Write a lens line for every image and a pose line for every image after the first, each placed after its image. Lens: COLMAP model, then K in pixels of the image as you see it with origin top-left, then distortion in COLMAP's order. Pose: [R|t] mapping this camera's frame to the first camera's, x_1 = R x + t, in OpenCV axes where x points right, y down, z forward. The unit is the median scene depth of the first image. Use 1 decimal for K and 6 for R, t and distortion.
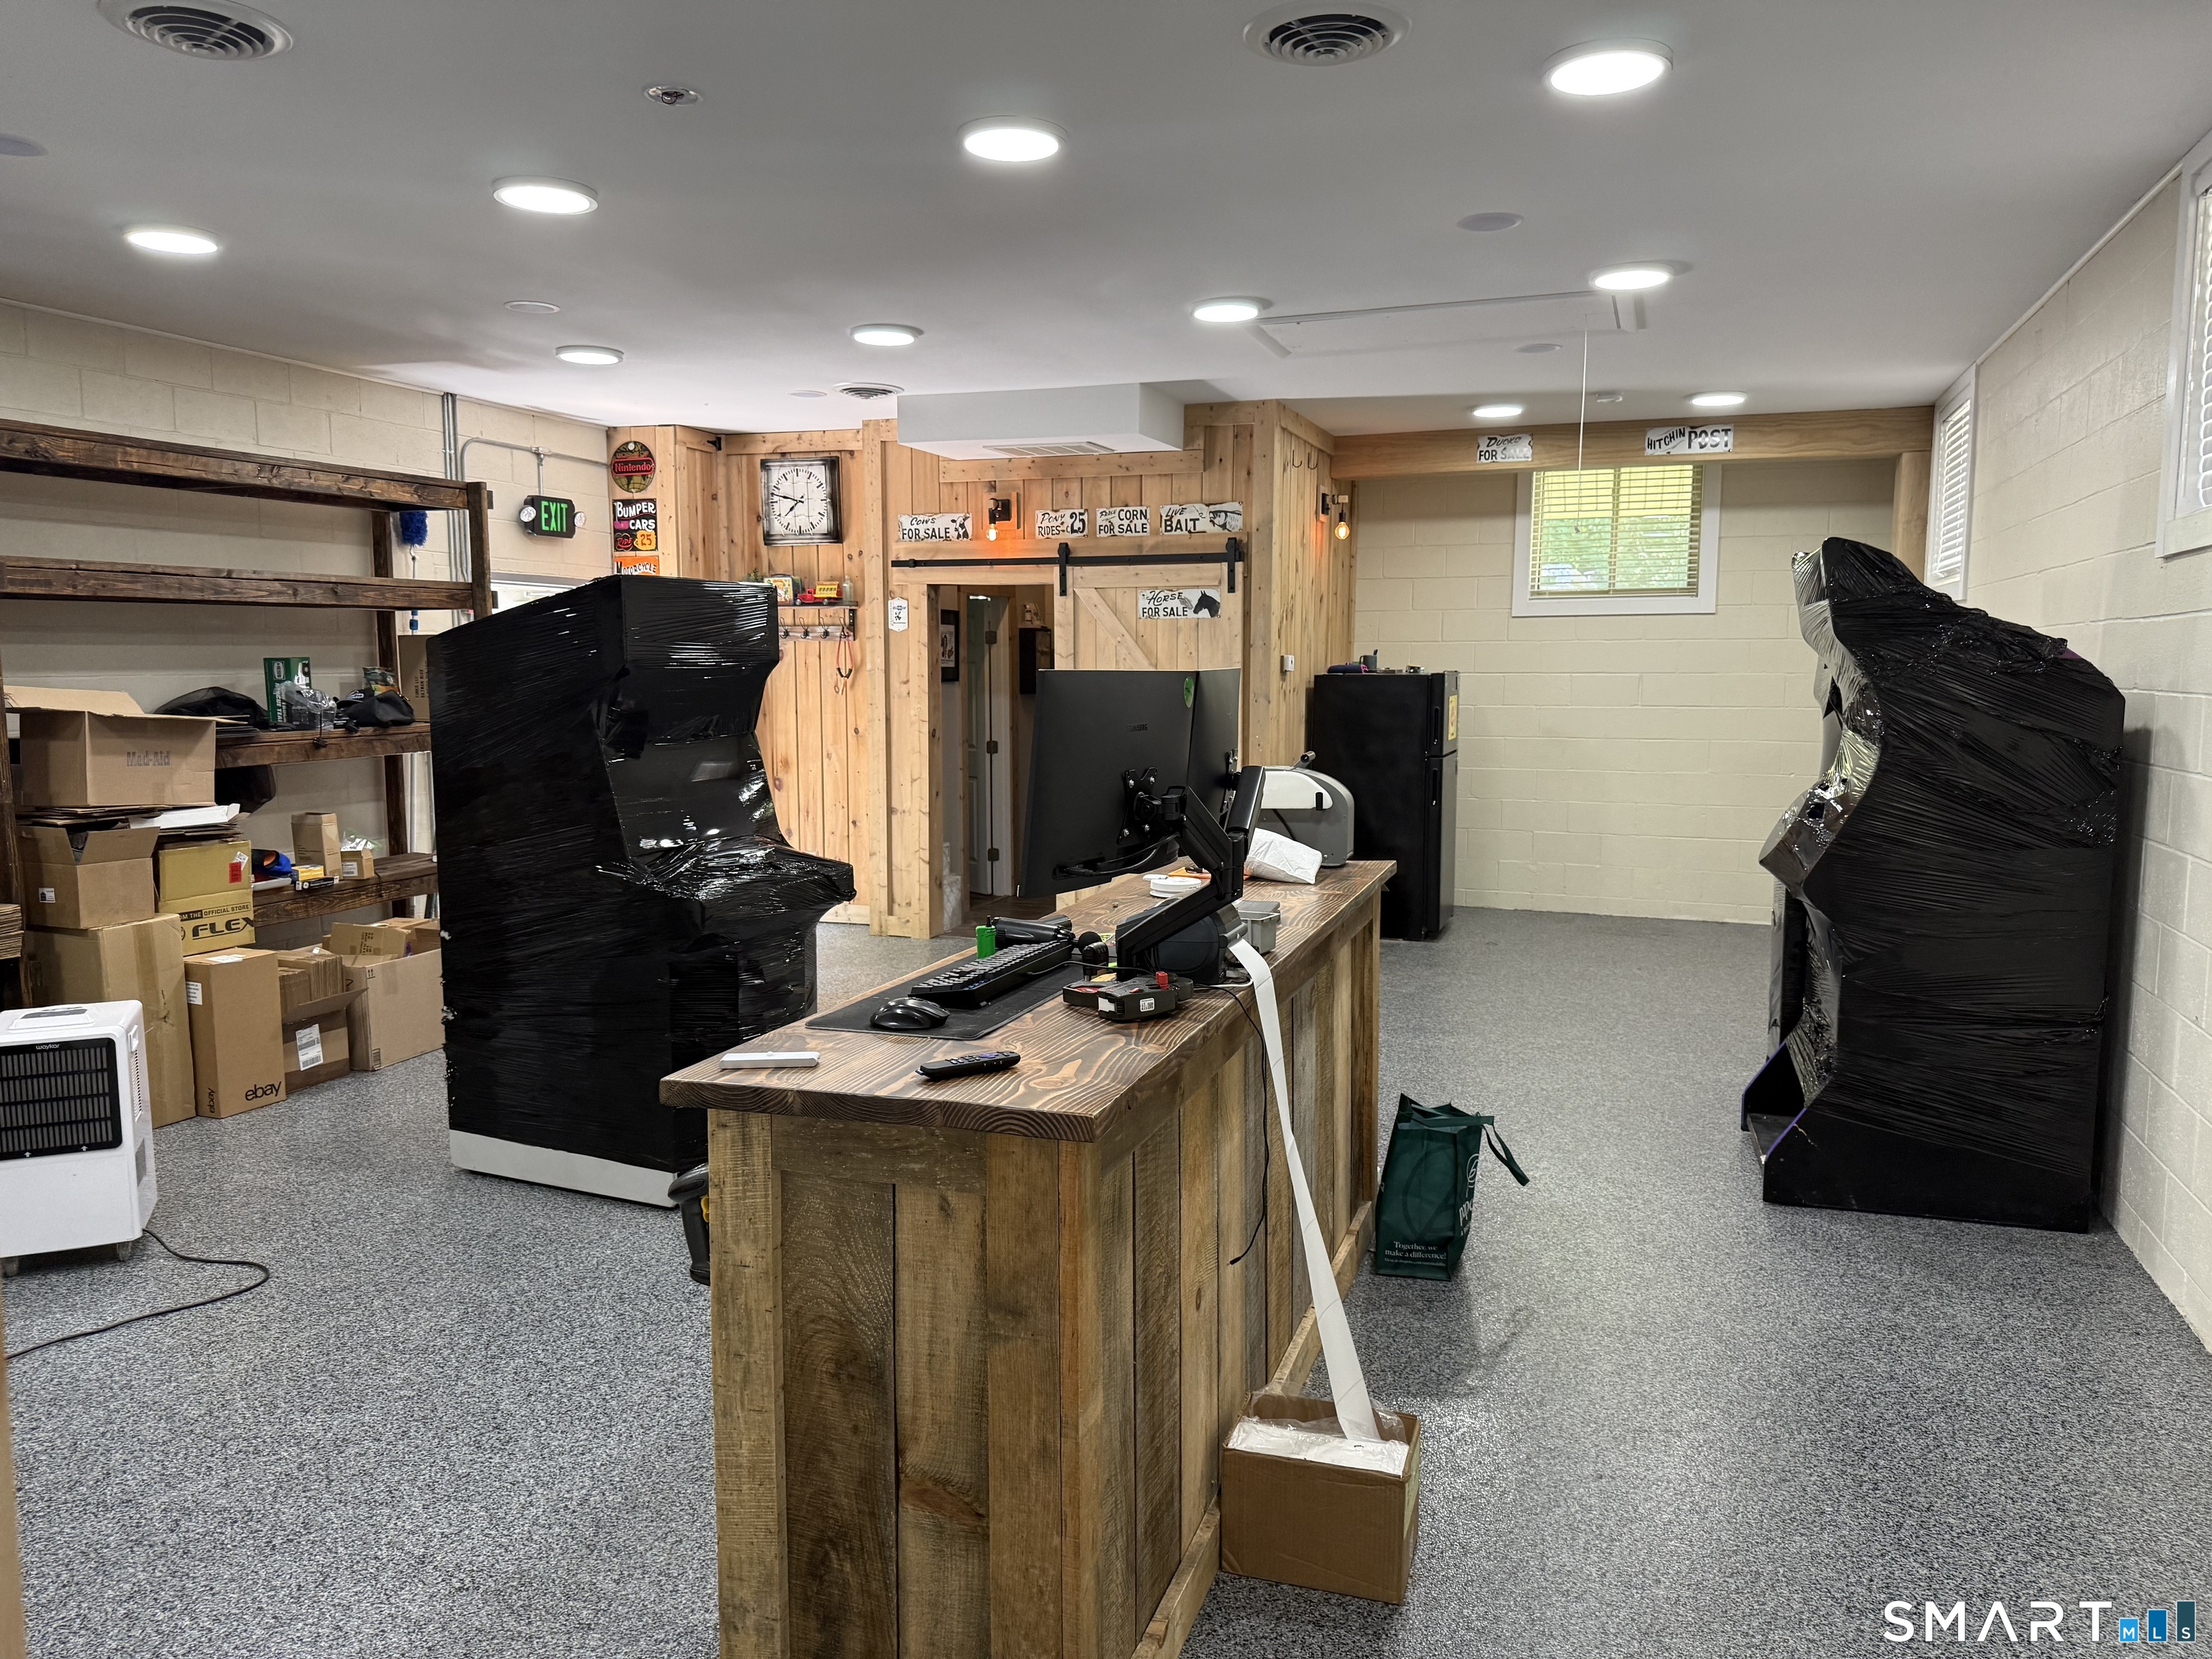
lens RADIAL K [[1564.6, 0, 1106.1], [0, 1564.6, 824.3], [0, 0, 1]] dist [0.171807, -0.174782]
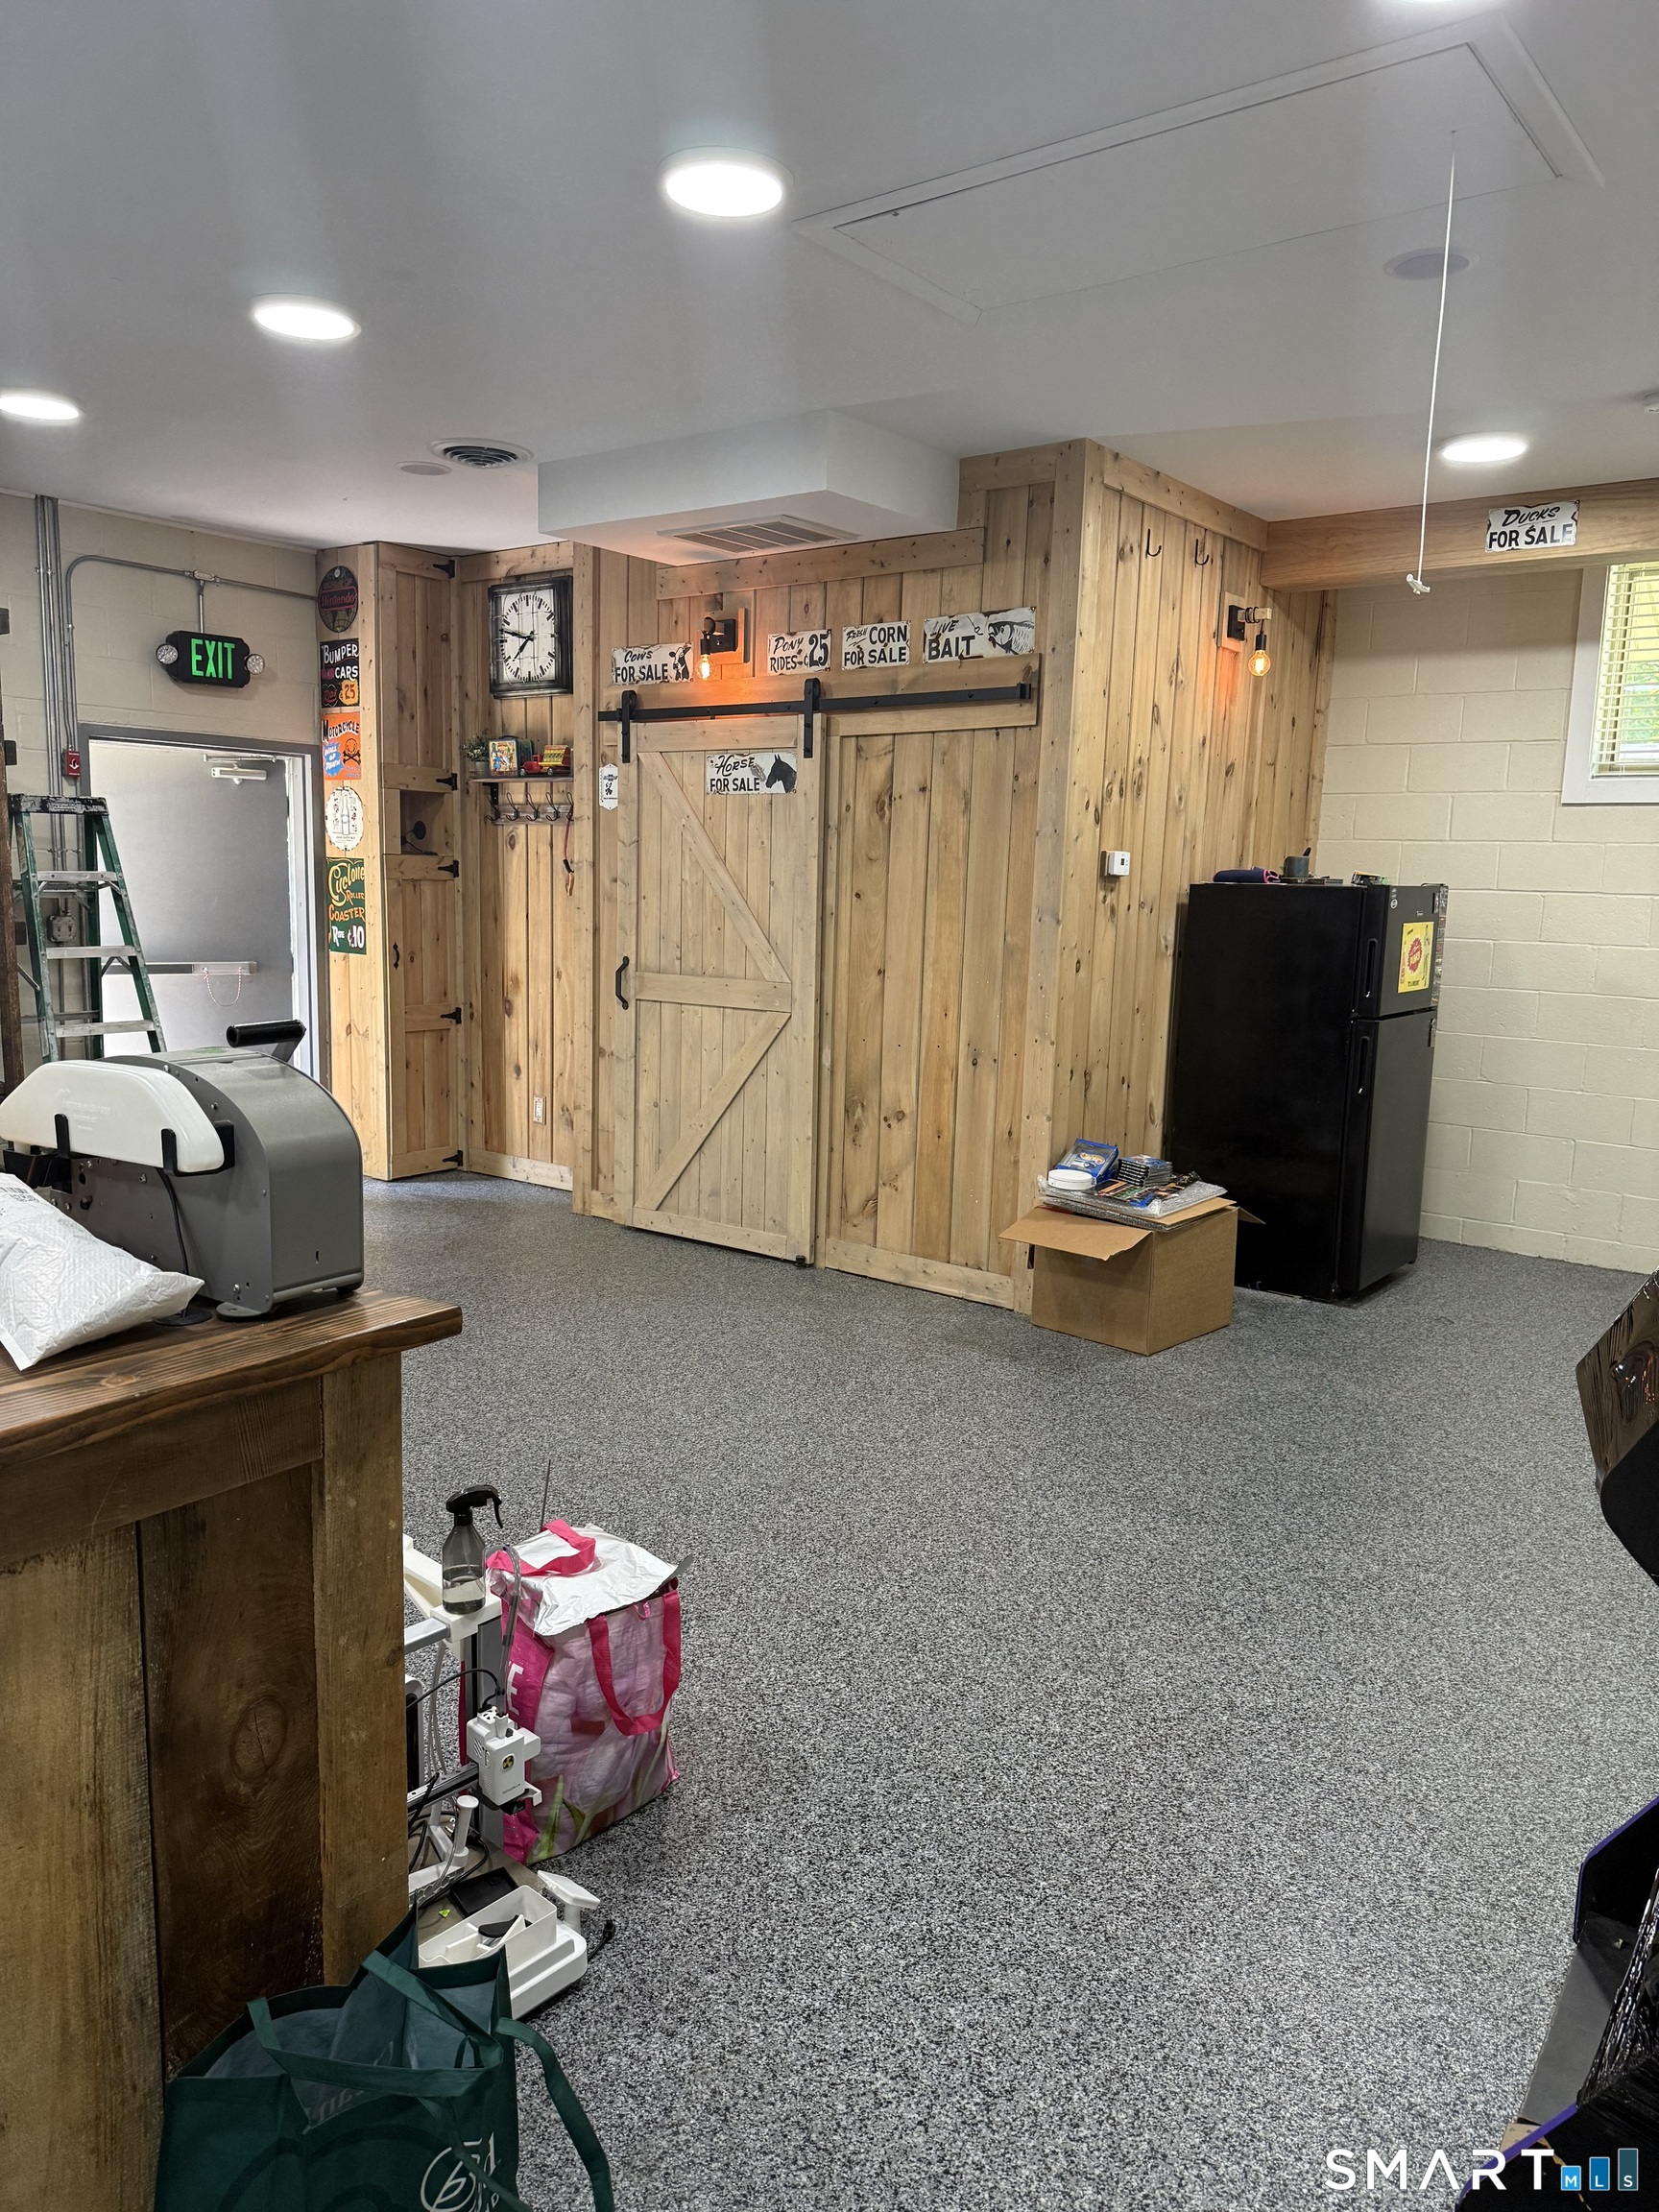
lens RADIAL K [[1536.9, 0, 829.5], [0, 1536.9, 1106.0], [0, 0, 1]] dist [0.166935, -0.302070]
pose [[0.948726, 0.071007, -0.308021, 0.197596], [-0.058224, 0.997025, 0.050505, -0.026489], [0.310691, -0.029981, 0.950038, 0.331929]]
